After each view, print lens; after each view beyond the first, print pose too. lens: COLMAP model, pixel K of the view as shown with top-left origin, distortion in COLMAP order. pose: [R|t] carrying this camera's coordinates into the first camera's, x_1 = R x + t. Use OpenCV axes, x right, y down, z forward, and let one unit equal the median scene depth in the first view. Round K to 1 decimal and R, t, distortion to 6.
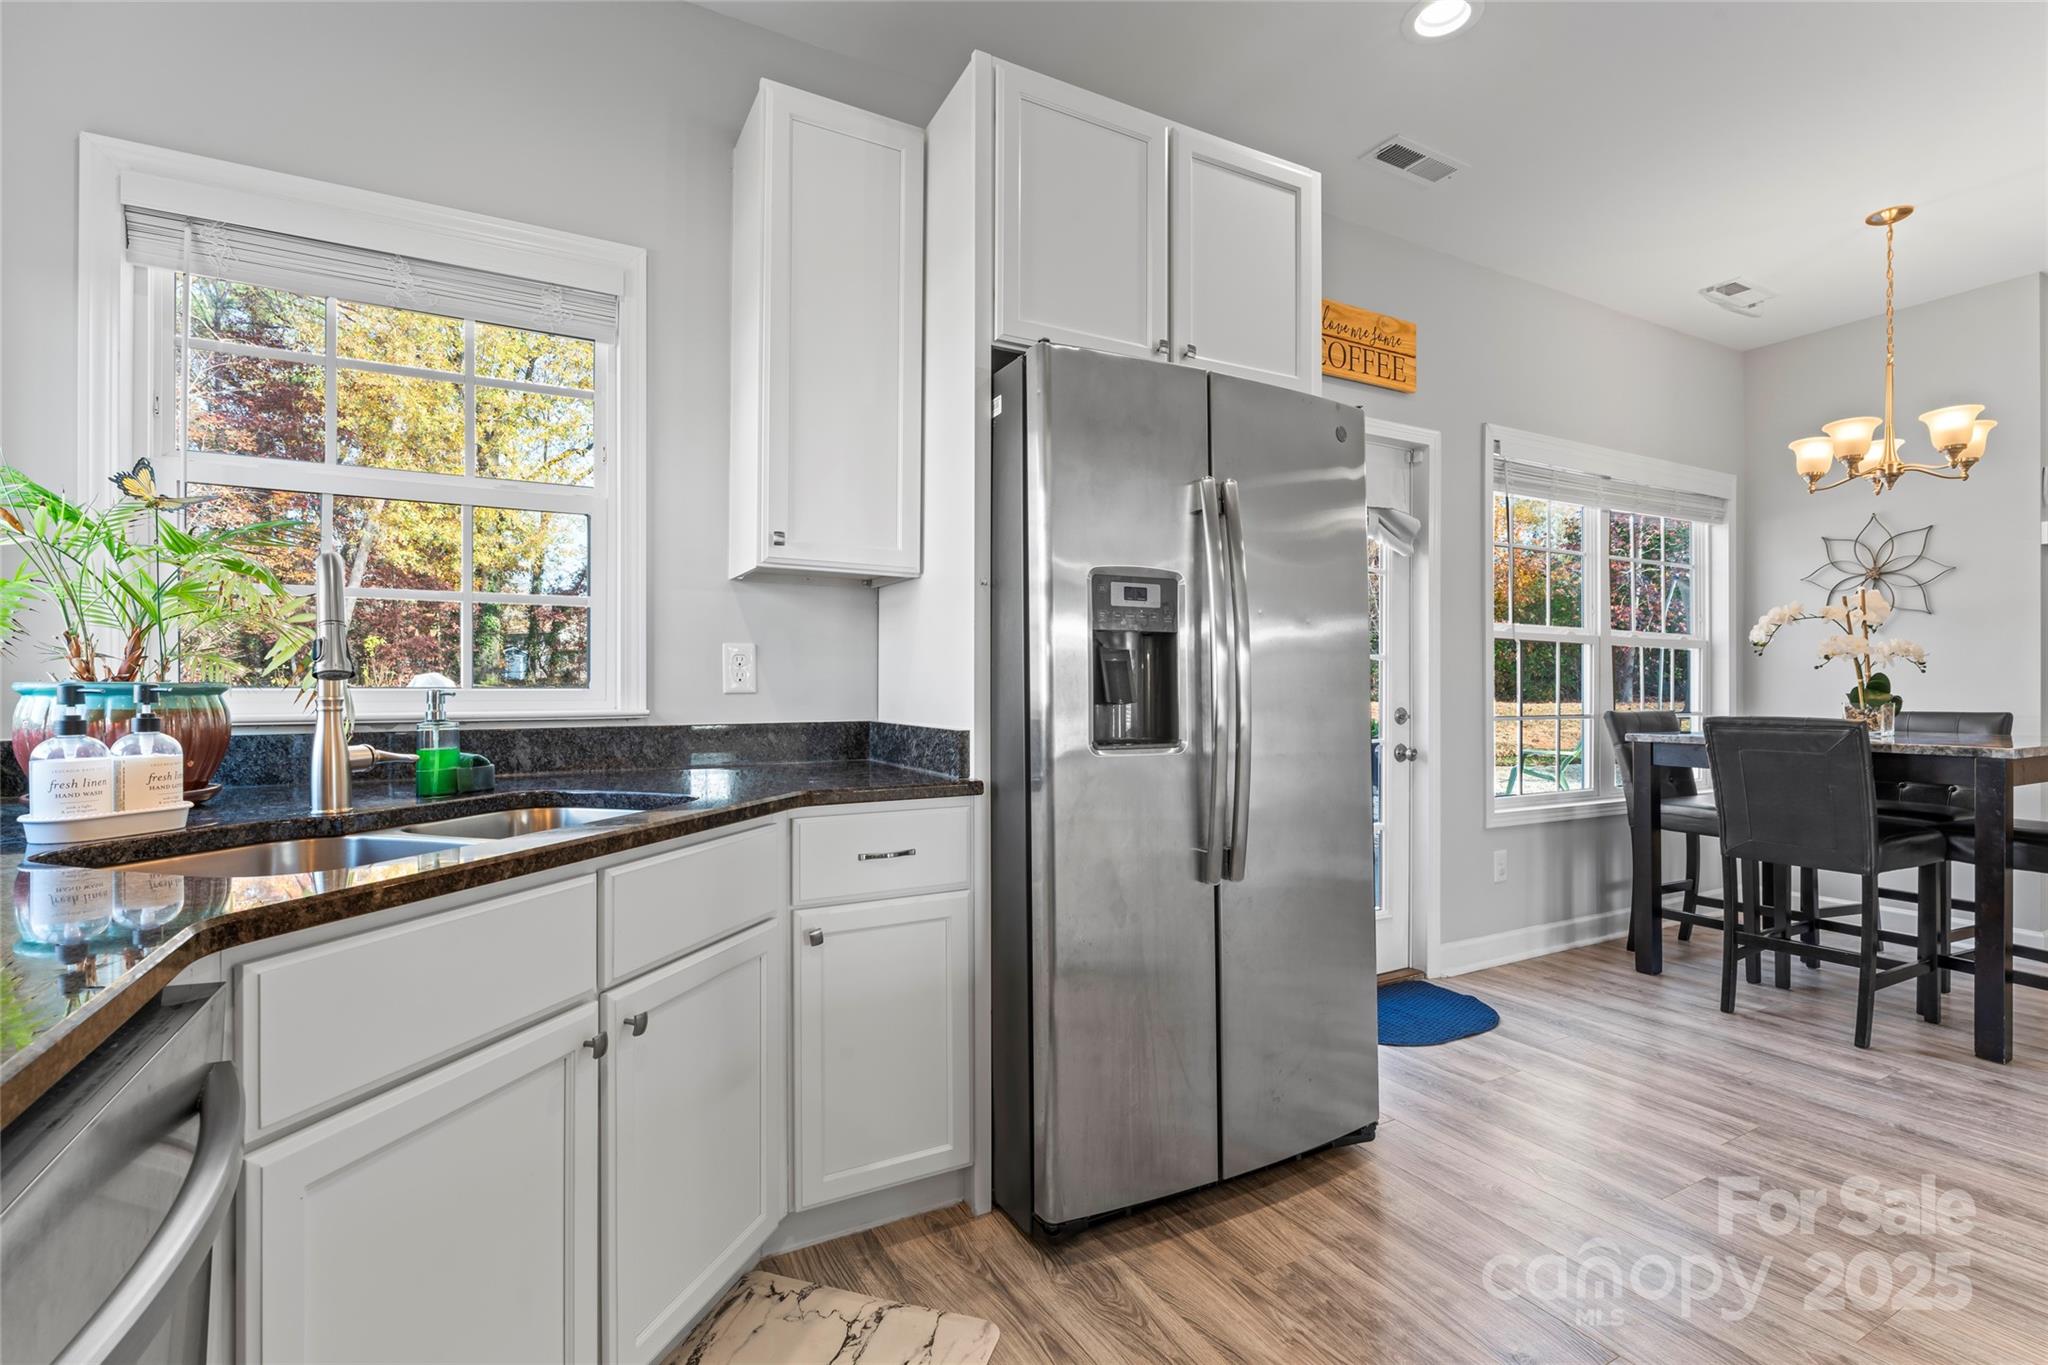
lens RADIAL K [[910.8, 0, 1071.3], [0, 910.8, 682.9], [0, 0, 1]] dist [0.001800, 0.000280]
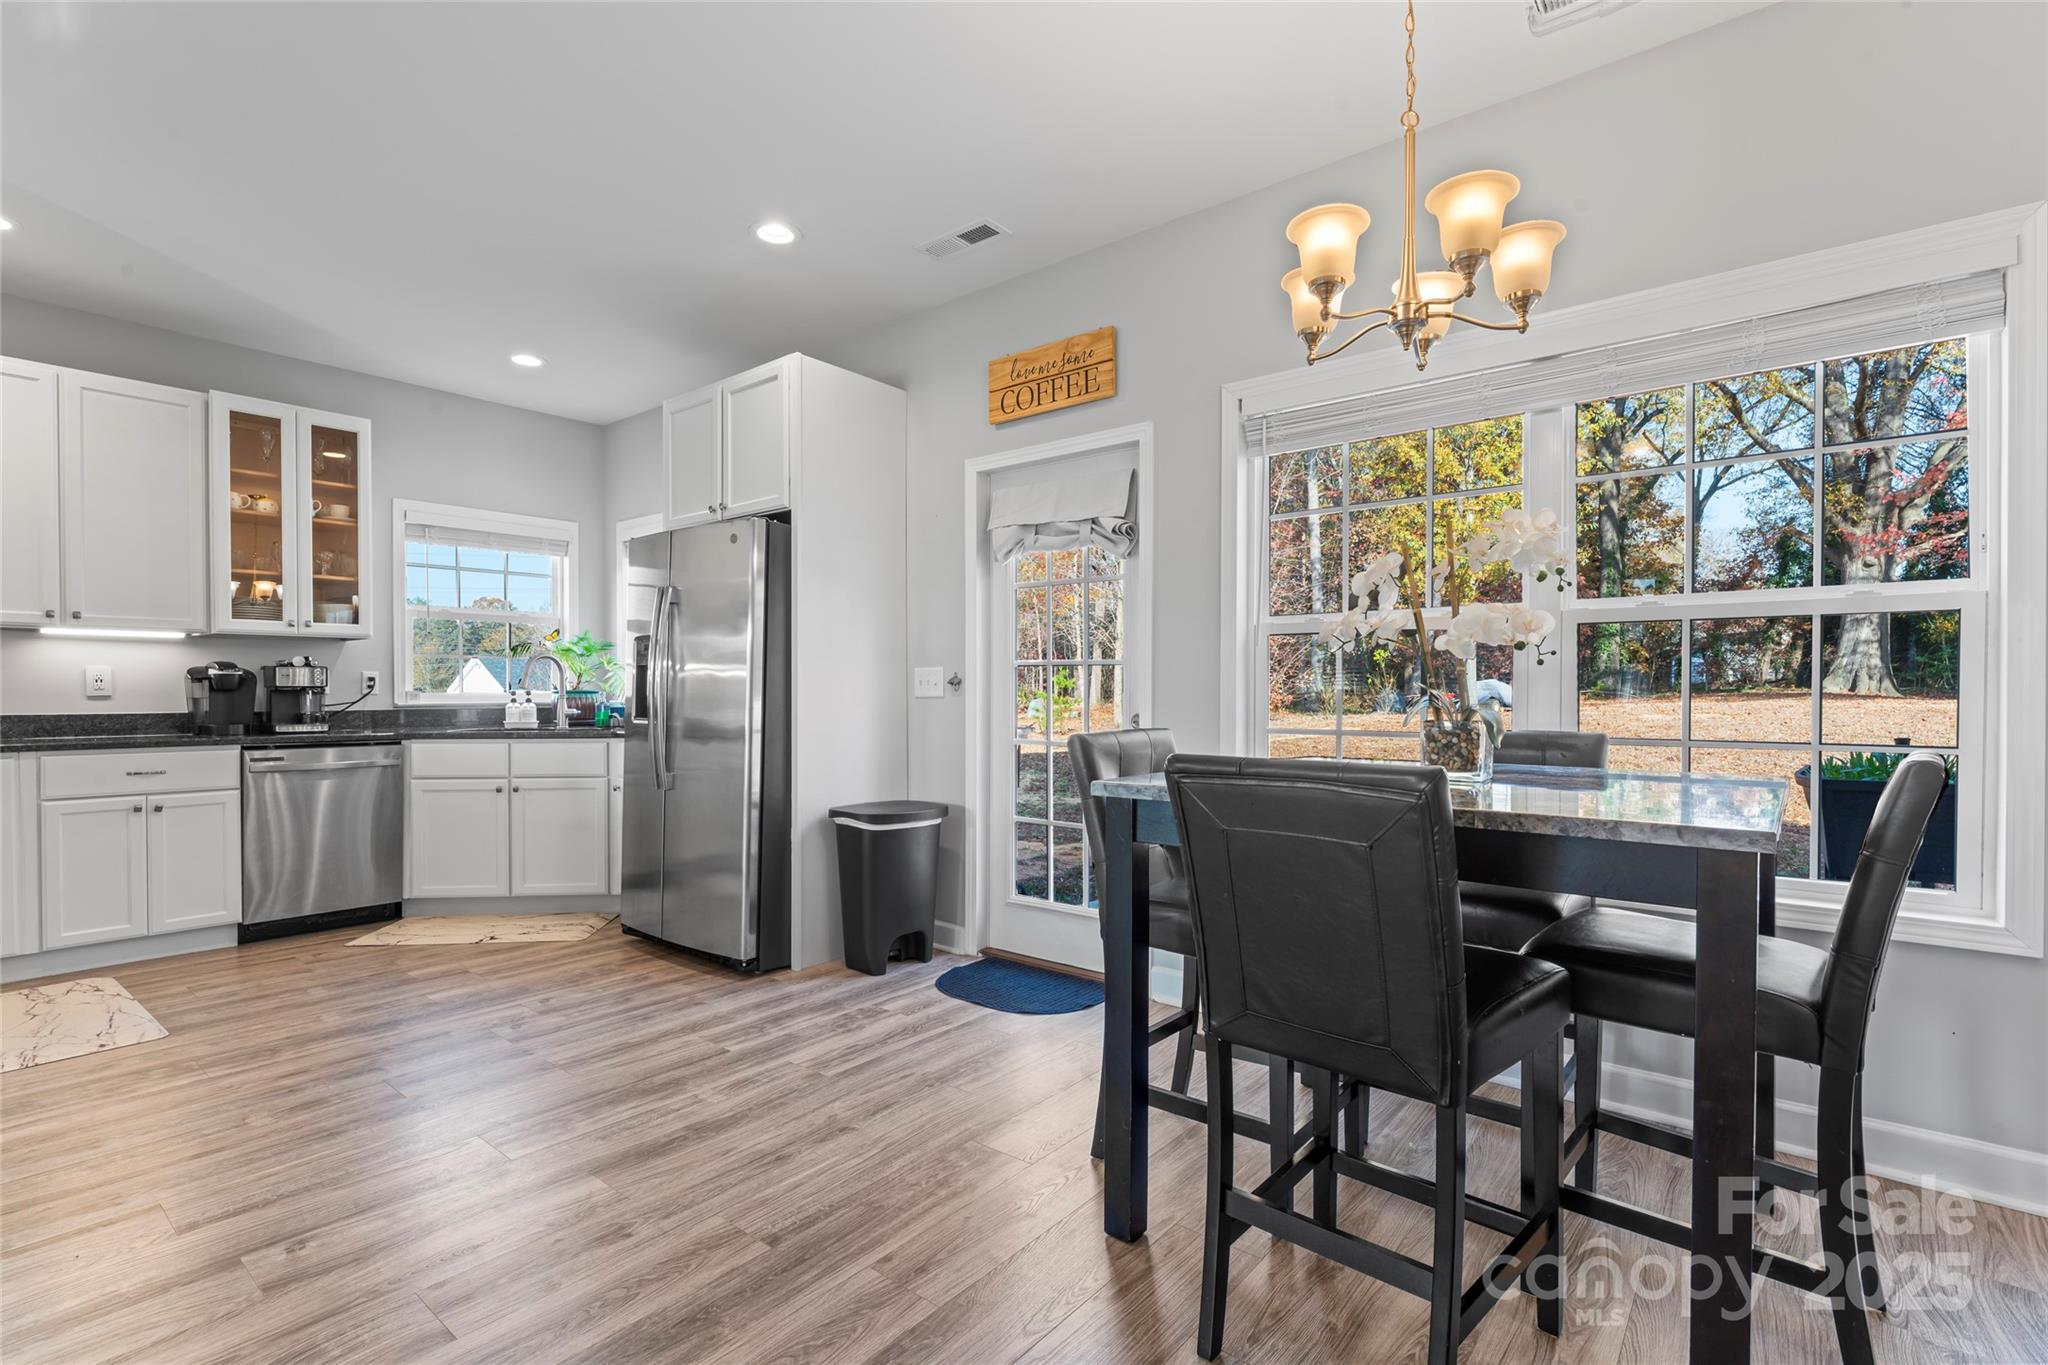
lens RADIAL K [[942.8, 0, 1019.1], [0, 942.8, 685.5], [0, 0, 1]] dist [-0.003882, 0.000324]
pose [[0.377398, -0.003972, -0.926042, 1.299402], [0.001699, 0.999992, -0.003597, 0.001893], [0.926049, -0.000216, 0.377402, 0.521793]]
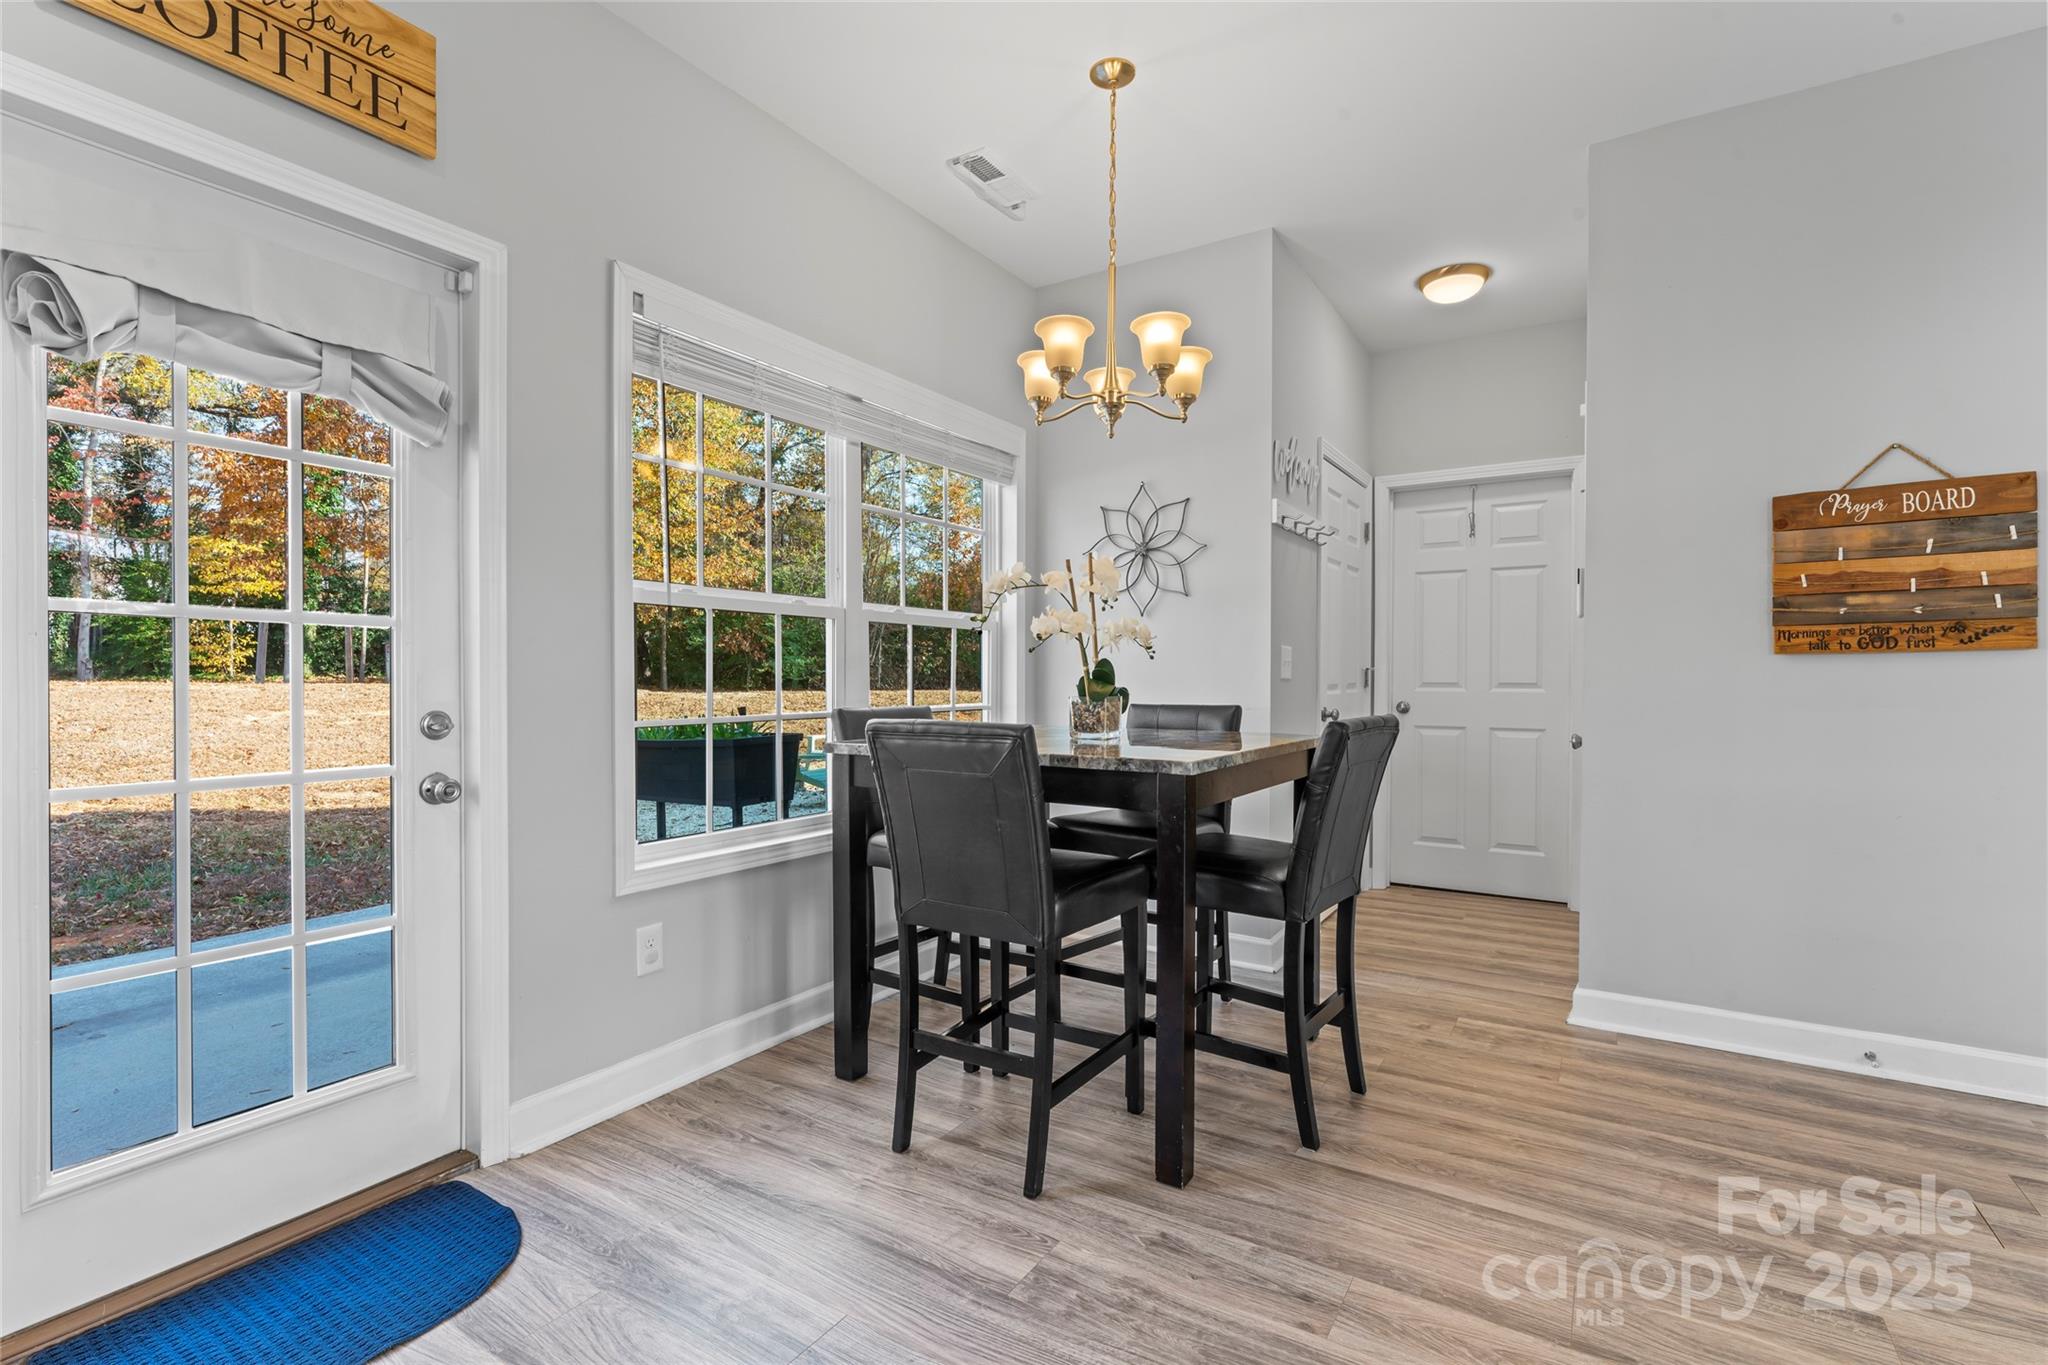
lens RADIAL K [[942.8, 0, 1019.1], [0, 942.8, 685.5], [0, 0, 1]] dist [-0.003882, 0.000324]
pose [[0.878123, -0.004814, 0.478411, 0.415901], [-0.002741, 0.999882, 0.015092, 0.000186], [-0.478428, -0.014564, 0.878006, 0.306688]]
